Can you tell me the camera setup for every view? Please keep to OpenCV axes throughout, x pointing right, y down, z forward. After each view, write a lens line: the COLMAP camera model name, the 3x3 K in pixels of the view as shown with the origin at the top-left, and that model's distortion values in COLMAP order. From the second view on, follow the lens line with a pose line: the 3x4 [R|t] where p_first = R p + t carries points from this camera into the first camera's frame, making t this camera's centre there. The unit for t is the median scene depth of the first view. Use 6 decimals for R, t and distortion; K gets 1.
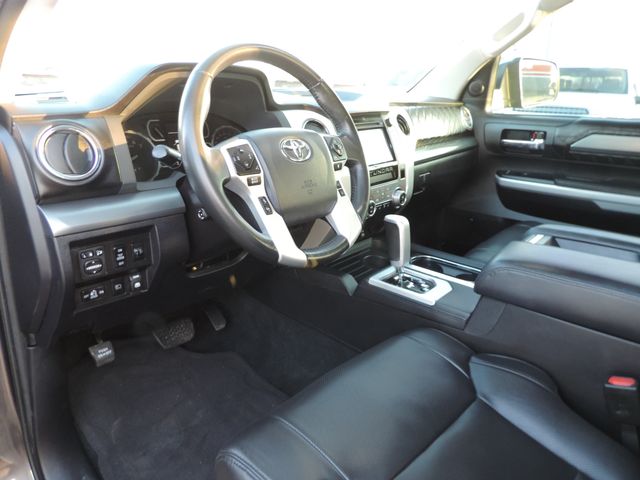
lens RADIAL K [[444.3, 0, 320.0], [0, 444.3, 240.0], [0, 0, 1]] dist [-0.021772, -0.003660]
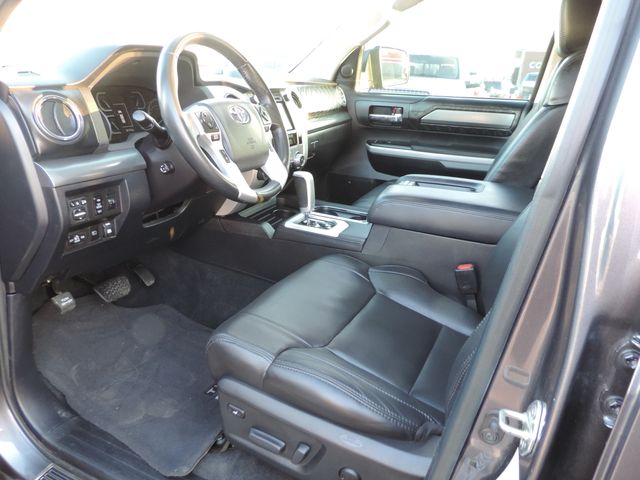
lens RADIAL K [[431.6, 0, 320.0], [0, 431.6, 240.0], [0, 0, 1]] dist [-0.050353, 0.002012]
pose [[0.957578, -0.081671, 0.276358, -0.151578], [0.067861, 0.995938, 0.059186, 0.077744], [-0.280069, -0.037921, 0.959231, -0.217898]]
